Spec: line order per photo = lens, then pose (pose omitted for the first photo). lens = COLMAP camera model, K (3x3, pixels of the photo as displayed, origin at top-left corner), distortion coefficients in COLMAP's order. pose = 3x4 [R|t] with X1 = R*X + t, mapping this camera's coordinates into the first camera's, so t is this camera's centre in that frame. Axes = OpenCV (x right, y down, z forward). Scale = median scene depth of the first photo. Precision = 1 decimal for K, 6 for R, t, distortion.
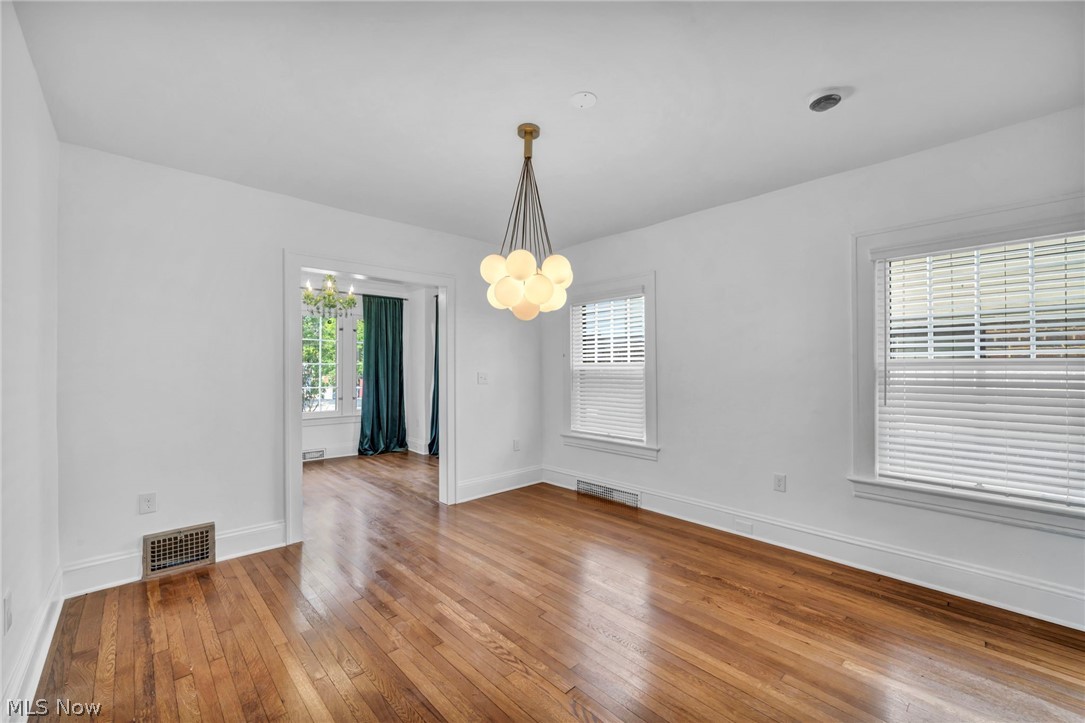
lens RADIAL K [[439.3, 0, 547.0], [0, 439.3, 367.1], [0, 0, 1]] dist [-0.000223, -0.000055]
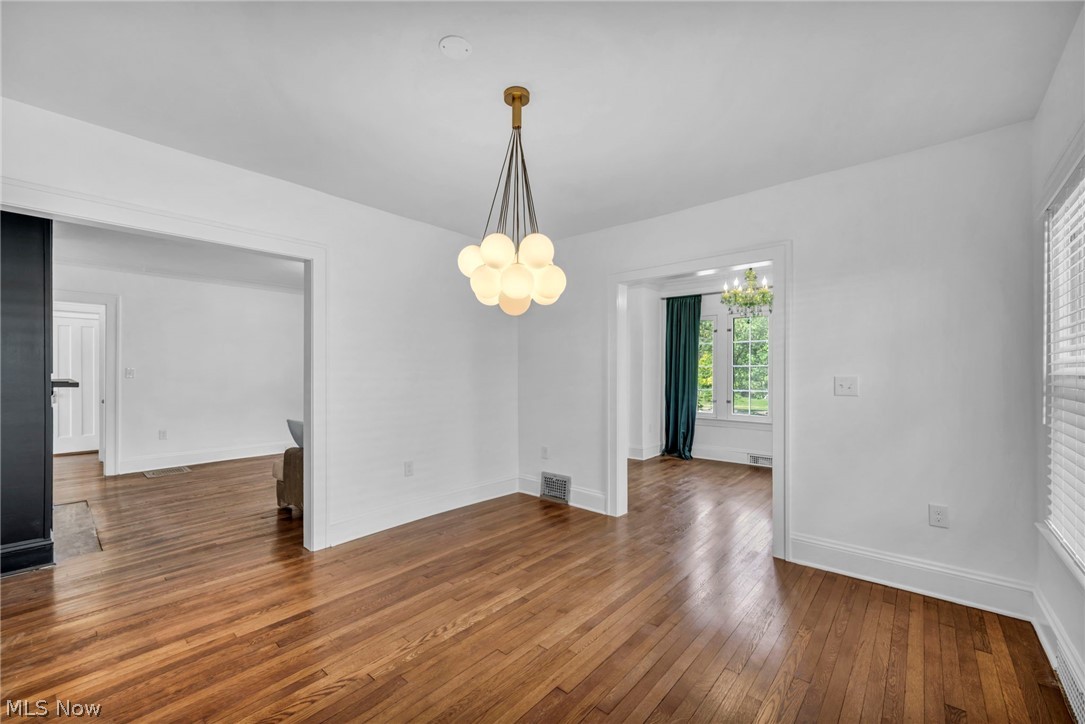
lens RADIAL K [[439.3, 0, 542.9], [0, 439.3, 369.1], [0, 0, 1]] dist [-0.000223, -0.000055]
pose [[0.099872, -0.004057, -0.994992, 0.737507], [-0.002659, 0.999987, -0.004344, 0.006000], [0.994997, 0.003080, 0.099860, 0.847800]]
